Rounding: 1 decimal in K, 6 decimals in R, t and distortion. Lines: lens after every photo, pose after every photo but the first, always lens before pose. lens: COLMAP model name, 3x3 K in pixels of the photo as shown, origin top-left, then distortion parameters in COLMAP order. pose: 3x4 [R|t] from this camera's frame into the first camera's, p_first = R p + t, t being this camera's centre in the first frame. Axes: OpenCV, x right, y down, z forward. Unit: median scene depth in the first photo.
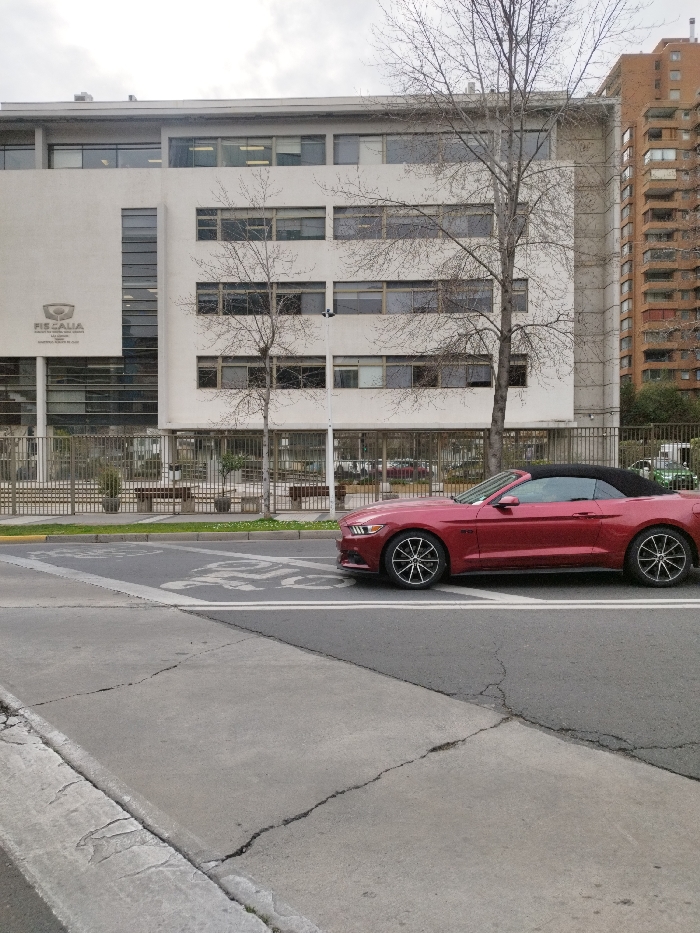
lens RADIAL K [[892.2, 0, 350.0], [0, 892.2, 466.5], [0, 0, 1]] dist [0.126662, -0.232214]
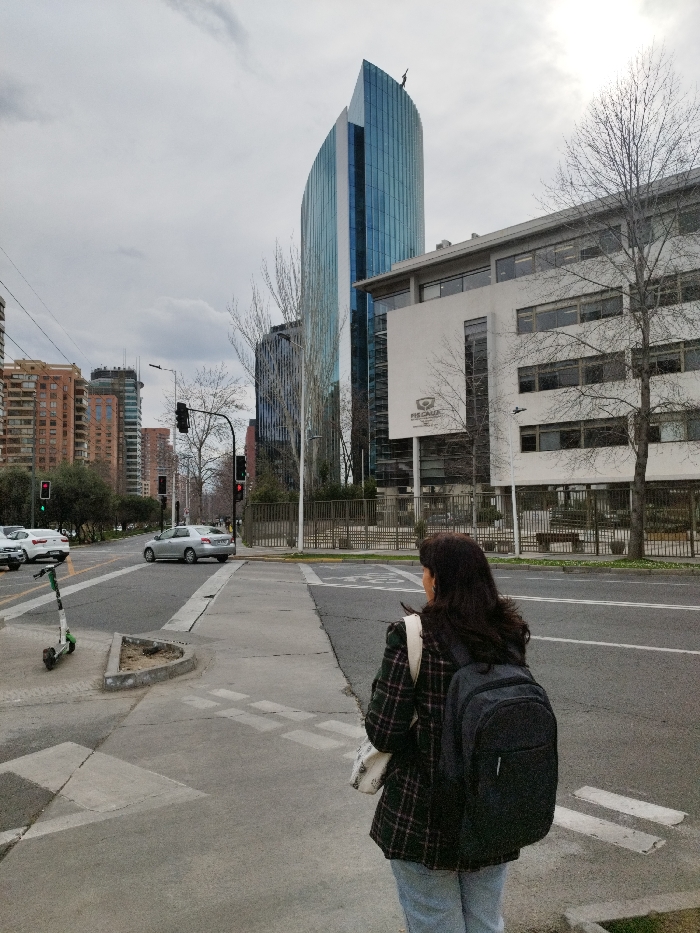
lens RADIAL K [[892.2, 0, 350.0], [0, 892.2, 466.5], [0, 0, 1]] dist [0.126662, -0.232214]
pose [[0.700928, -0.043237, -0.711920, 0.554549], [0.004117, 0.998389, -0.056581, 0.001115], [0.713220, 0.036729, 0.699977, -0.031740]]
